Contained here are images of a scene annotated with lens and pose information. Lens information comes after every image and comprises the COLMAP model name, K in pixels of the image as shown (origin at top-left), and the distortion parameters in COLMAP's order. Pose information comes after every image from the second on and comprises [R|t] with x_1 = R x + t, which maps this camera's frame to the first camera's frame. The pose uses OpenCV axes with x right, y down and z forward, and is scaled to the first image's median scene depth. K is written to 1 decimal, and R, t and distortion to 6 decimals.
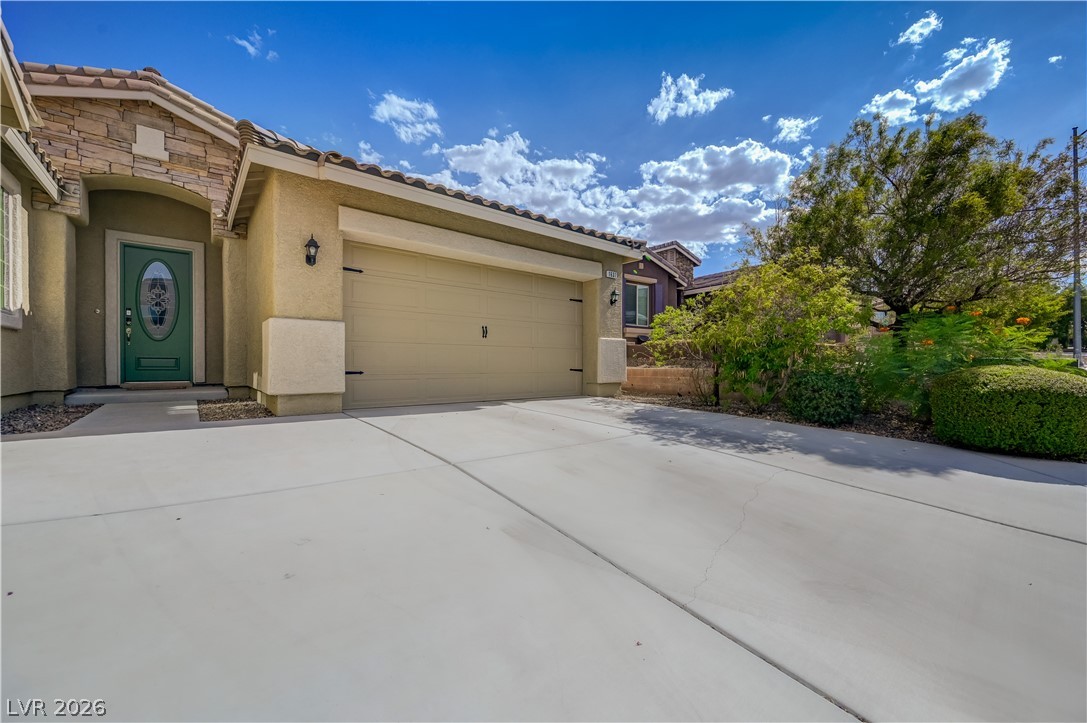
lens RADIAL K [[428.6, 0, 547.2], [0, 428.6, 368.2], [0, 0, 1]] dist [-0.001091, 0.000627]
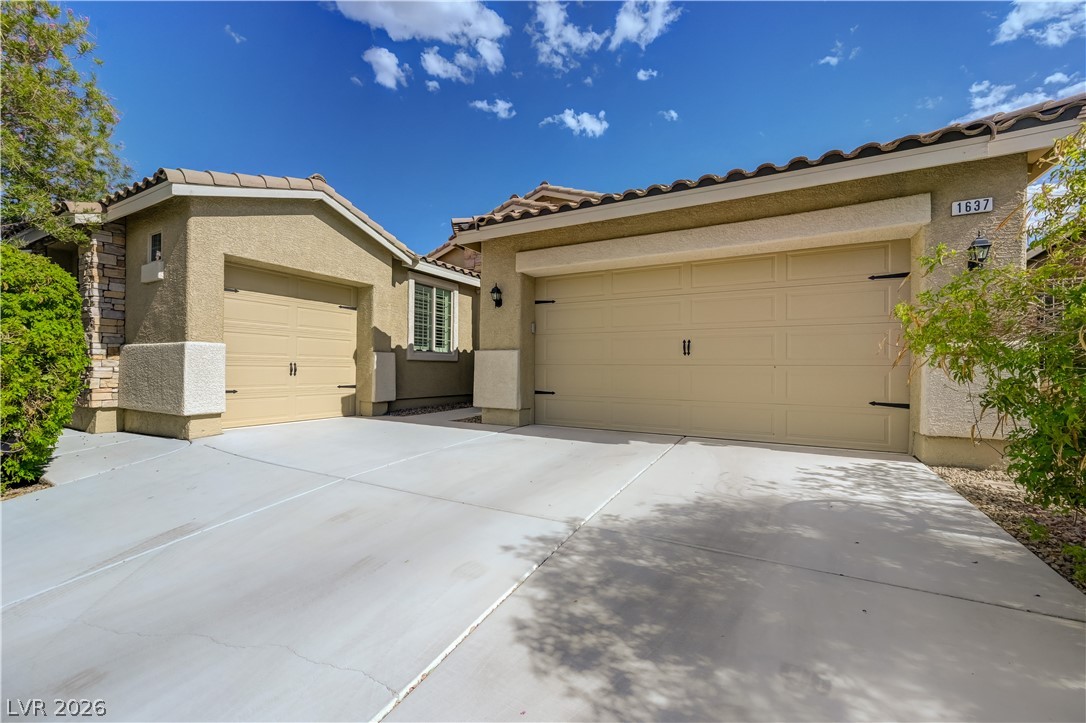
lens RADIAL K [[428.3, 0, 546.7], [0, 428.3, 368.2], [0, 0, 1]] dist [-0.001091, 0.000627]
pose [[0.381314, 0.002834, -0.924441, 0.645751], [-0.011706, 0.999930, -0.001763, -0.056854], [0.924372, 0.011494, 0.381320, 0.623025]]
